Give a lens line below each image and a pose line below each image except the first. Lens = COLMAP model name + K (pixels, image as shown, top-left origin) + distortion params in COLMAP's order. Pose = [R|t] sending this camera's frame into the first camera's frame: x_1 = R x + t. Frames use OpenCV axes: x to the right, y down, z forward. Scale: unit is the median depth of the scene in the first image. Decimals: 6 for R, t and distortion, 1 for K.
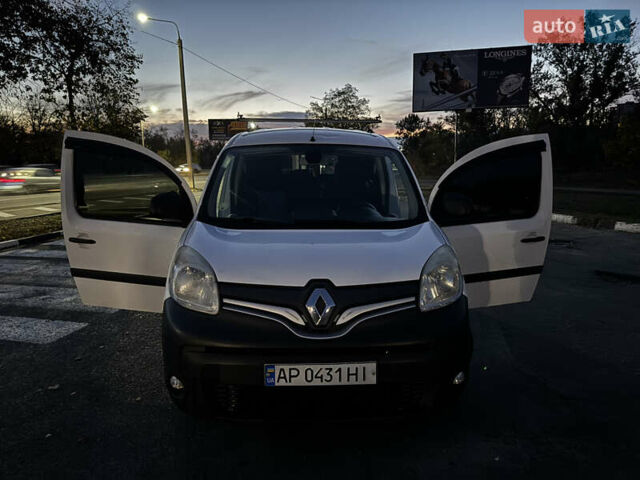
lens RADIAL K [[457.8, 0, 317.0], [0, 457.8, 240.6], [0, 0, 1]] dist [0.018346, -0.030058]
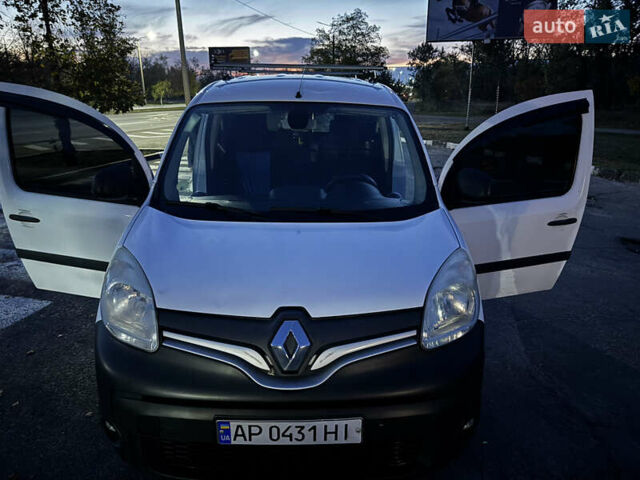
lens RADIAL K [[457.8, 0, 317.6], [0, 457.8, 241.2], [0, 0, 1]] dist [0.018346, -0.030058]
pose [[0.999872, 0.011064, -0.011565, 0.043041], [-0.009314, 0.989855, 0.141775, -0.097530], [0.013016, -0.141649, 0.989831, 0.198356]]
